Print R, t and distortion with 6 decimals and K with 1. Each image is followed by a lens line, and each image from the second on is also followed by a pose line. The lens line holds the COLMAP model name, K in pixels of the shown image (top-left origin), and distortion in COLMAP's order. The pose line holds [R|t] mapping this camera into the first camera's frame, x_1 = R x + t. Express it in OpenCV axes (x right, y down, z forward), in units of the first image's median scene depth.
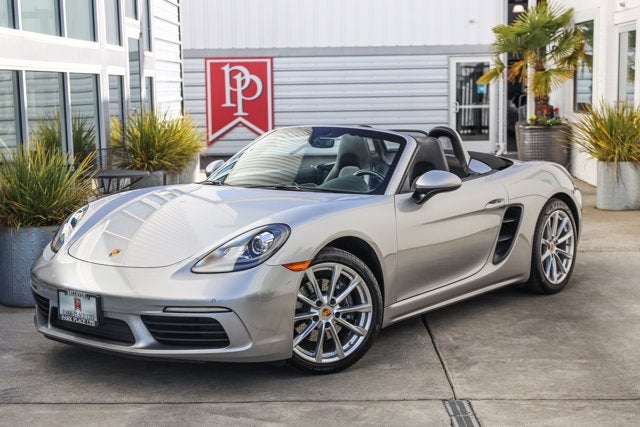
lens RADIAL K [[922.9, 0, 320.0], [0, 922.9, 213.5], [0, 0, 1]] dist [0.012965, 0.023824]
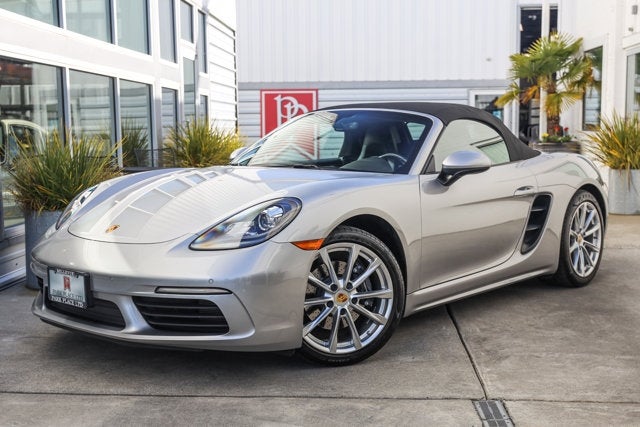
lens RADIAL K [[762.2, 0, 320.0], [0, 762.2, 213.5], [0, 0, 1]] dist [0.004278, 0.016085]
pose [[0.998639, 0.011369, -0.050906, 0.019615], [-0.012211, 0.999793, -0.016263, 0.032174], [0.050710, 0.016862, 0.998571, 0.217931]]
